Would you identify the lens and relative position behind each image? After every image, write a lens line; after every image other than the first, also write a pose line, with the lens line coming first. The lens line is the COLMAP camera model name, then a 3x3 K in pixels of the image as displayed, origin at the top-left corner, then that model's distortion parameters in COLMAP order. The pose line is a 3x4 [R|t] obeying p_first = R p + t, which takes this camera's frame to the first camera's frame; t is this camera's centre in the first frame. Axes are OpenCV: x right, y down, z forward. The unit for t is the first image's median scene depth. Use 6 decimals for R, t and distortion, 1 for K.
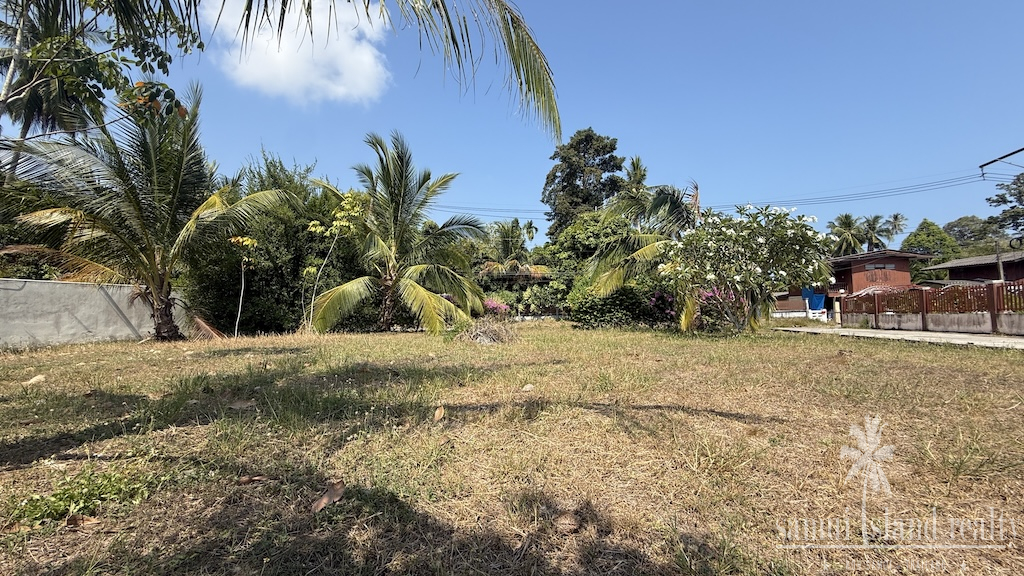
lens RADIAL K [[410.1, 0, 512.0], [0, 410.1, 288.0], [0, 0, 1]] dist [-0.000658, 0.000111]
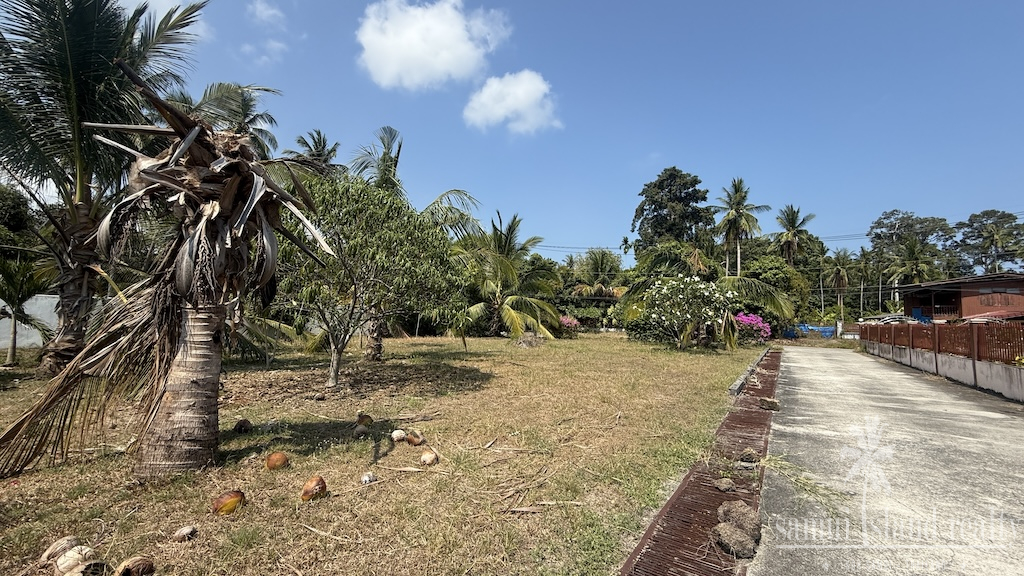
lens RADIAL K [[404.7, 0, 512.0], [0, 404.7, 288.0], [0, 0, 1]] dist [-0.000006, 0.000114]
pose [[0.947674, 0.008665, -0.319123, 0.147184], [-0.011900, 0.999896, -0.008189, -0.040453], [0.319019, 0.011558, 0.947678, -0.267928]]
